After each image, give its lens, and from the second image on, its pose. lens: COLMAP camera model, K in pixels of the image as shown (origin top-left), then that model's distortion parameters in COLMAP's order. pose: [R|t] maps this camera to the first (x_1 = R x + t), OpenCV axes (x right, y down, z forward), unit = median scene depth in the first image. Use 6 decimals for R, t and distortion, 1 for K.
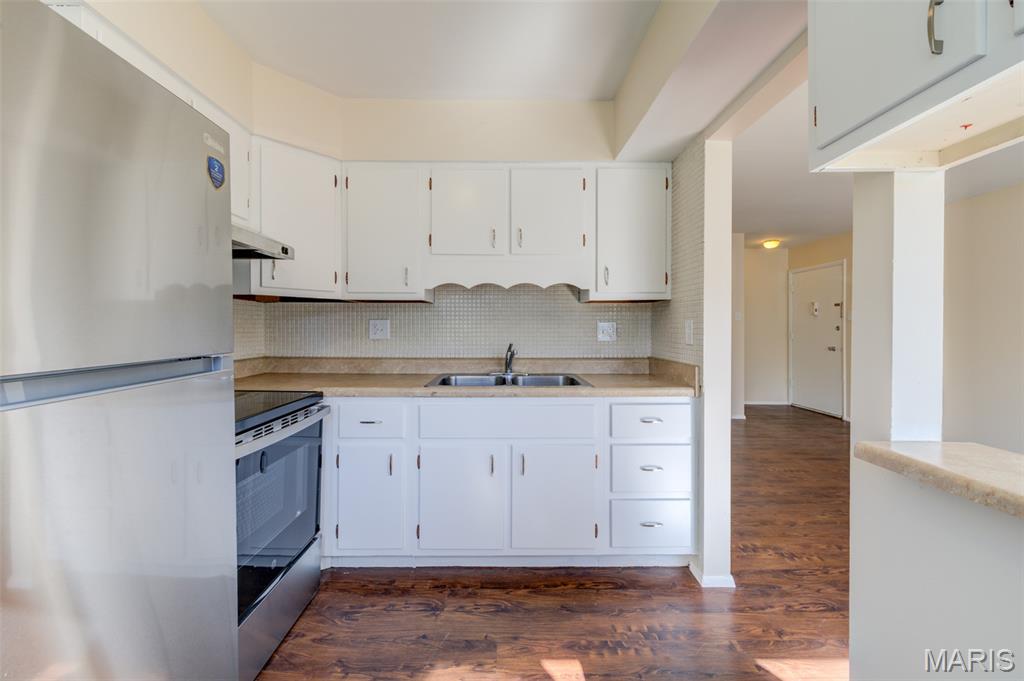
lens RADIAL K [[400.7, 0, 507.3], [0, 400.7, 332.5], [0, 0, 1]] dist [0.008800, -0.001809]
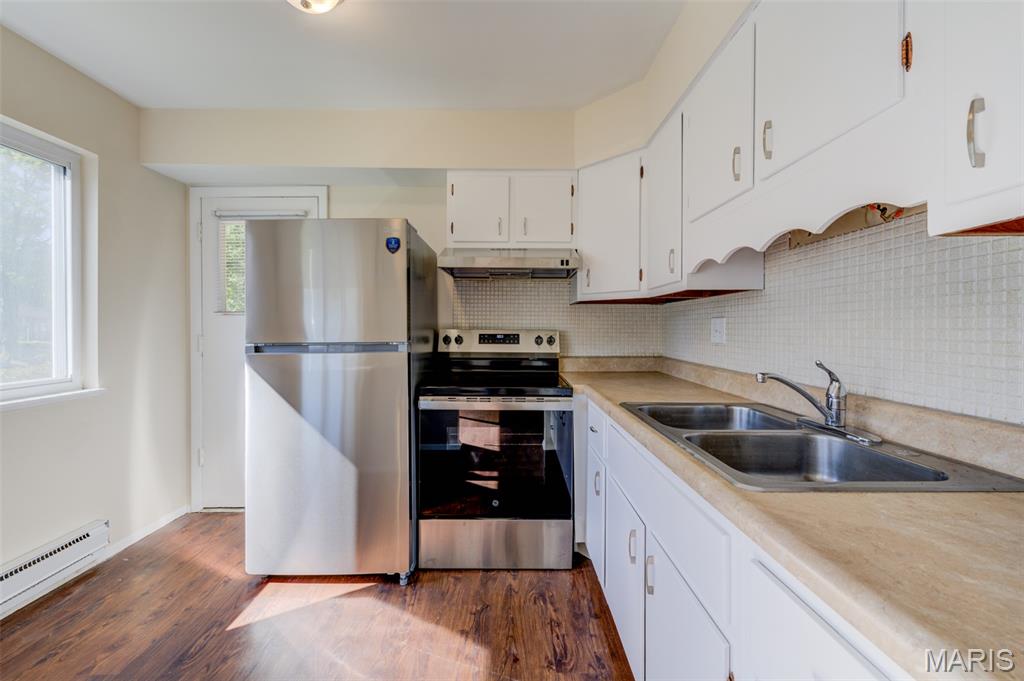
lens RADIAL K [[400.7, 0, 505.6], [0, 400.7, 331.9], [0, 0, 1]] dist [0.008800, -0.001809]
pose [[0.008535, 0.004764, -0.999952, 0.547243], [-0.013673, 0.999896, 0.004647, -0.004367], [0.999870, 0.013632, 0.008600, 0.729220]]
